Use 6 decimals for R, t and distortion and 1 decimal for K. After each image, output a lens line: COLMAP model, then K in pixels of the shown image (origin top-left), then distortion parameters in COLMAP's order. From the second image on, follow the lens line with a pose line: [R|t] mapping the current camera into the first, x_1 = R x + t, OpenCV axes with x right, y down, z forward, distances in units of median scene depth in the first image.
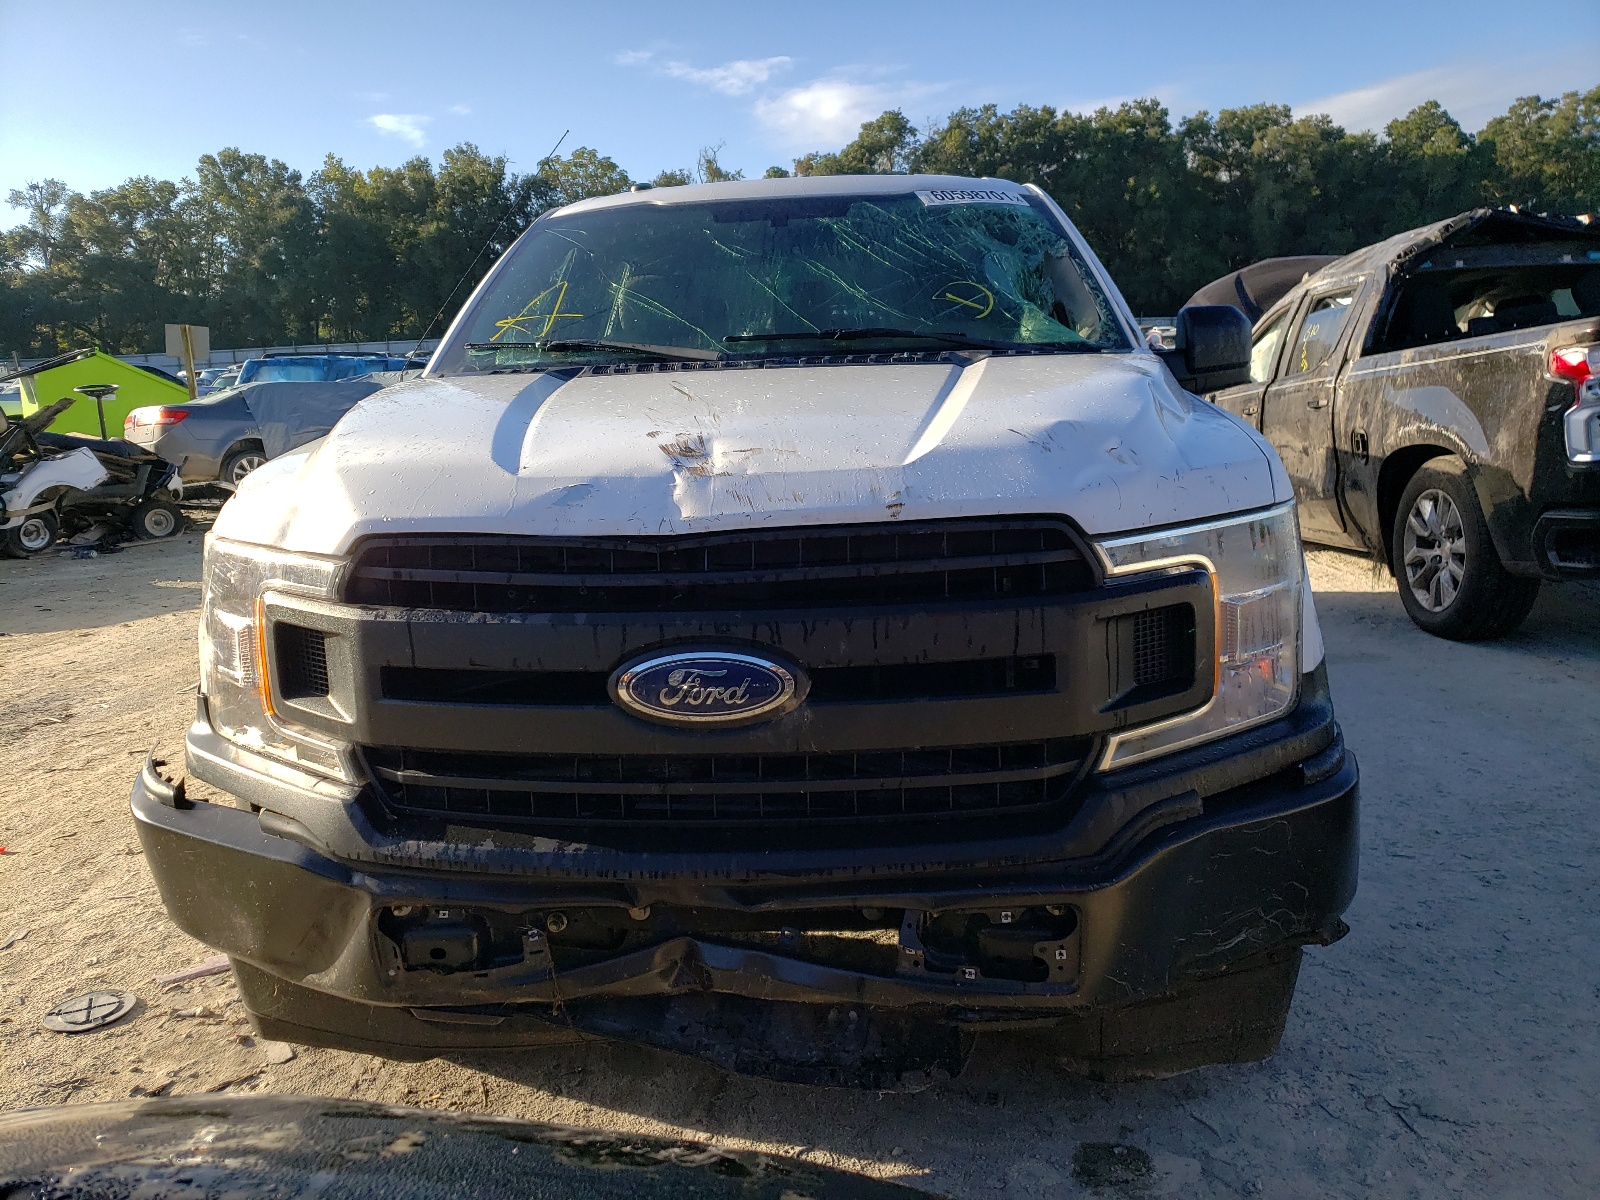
lens RADIAL K [[1247.7, 0, 800.0], [0, 1247.7, 600.0], [0, 0, 1]] dist [0.042578, -0.079766]
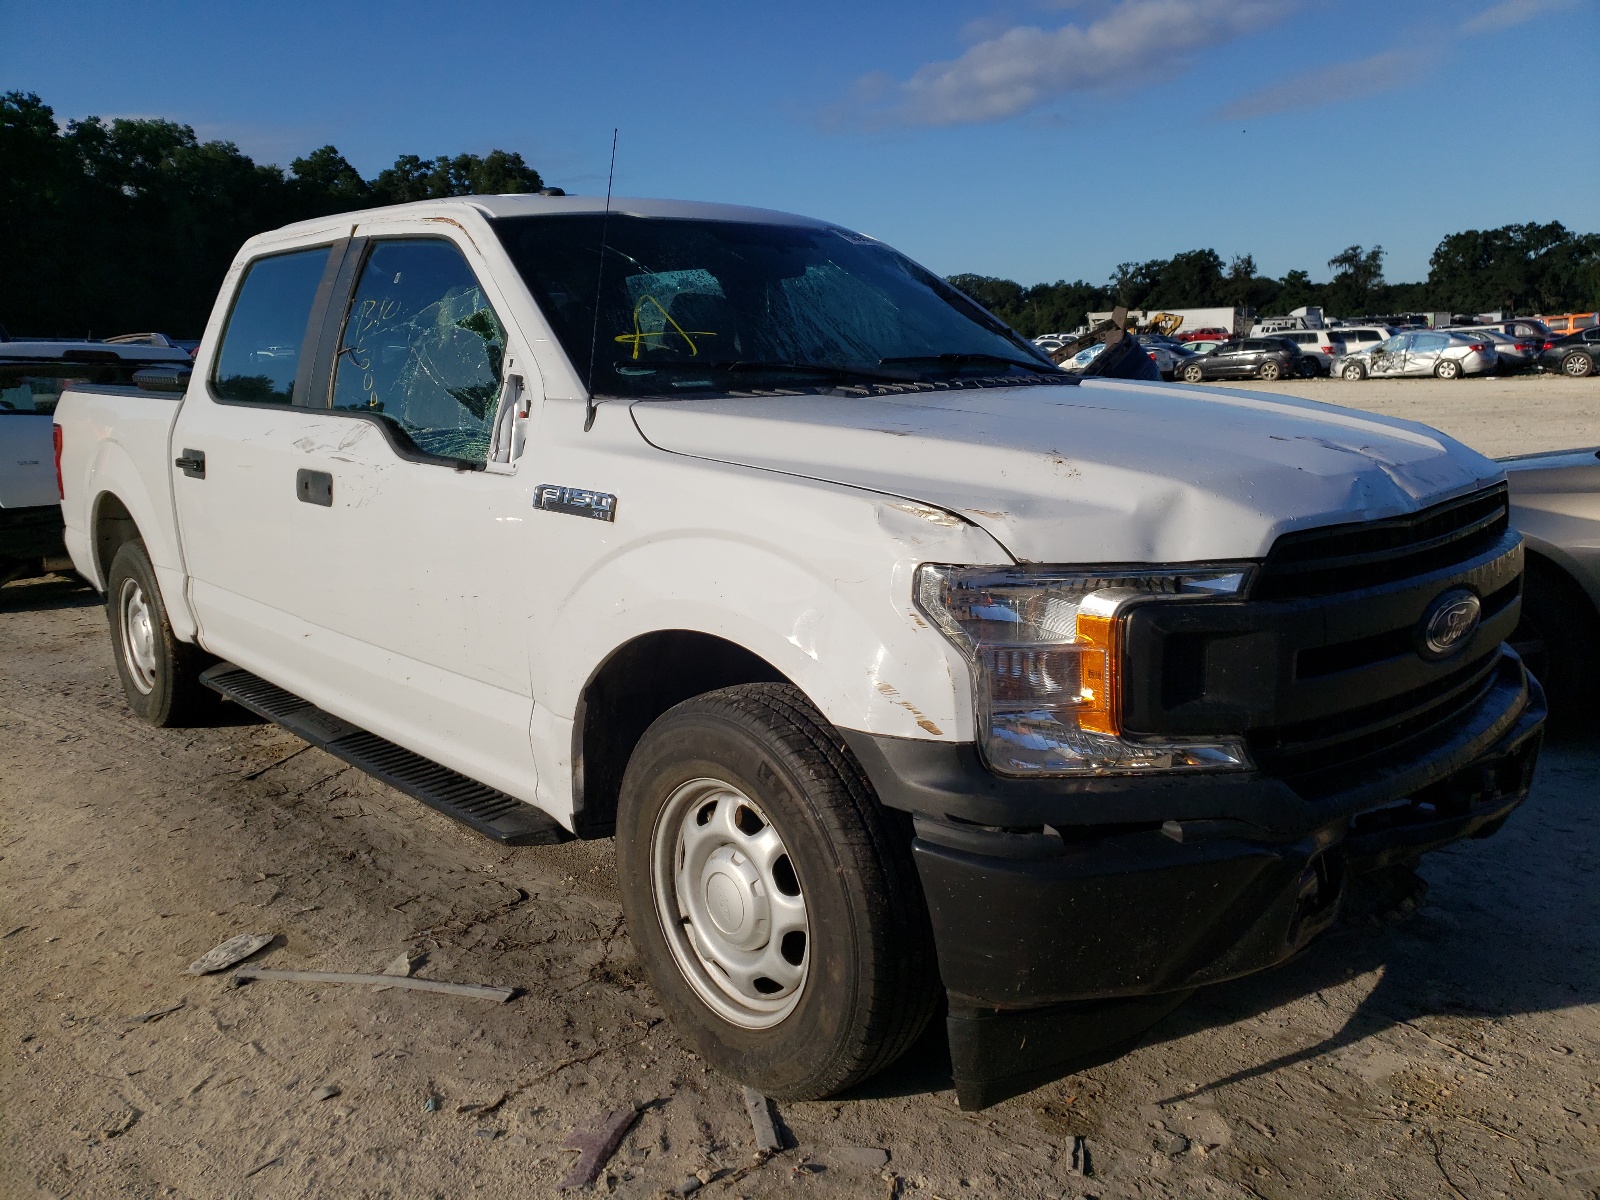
lens RADIAL K [[1247.7, 0, 800.0], [0, 1247.7, 600.0], [0, 0, 1]] dist [0.042578, -0.079766]
pose [[0.632389, -0.111300, 0.766614, -0.100251], [0.128039, 0.991031, 0.038260, -0.005980], [-0.763996, 0.073961, 0.640968, 0.040802]]
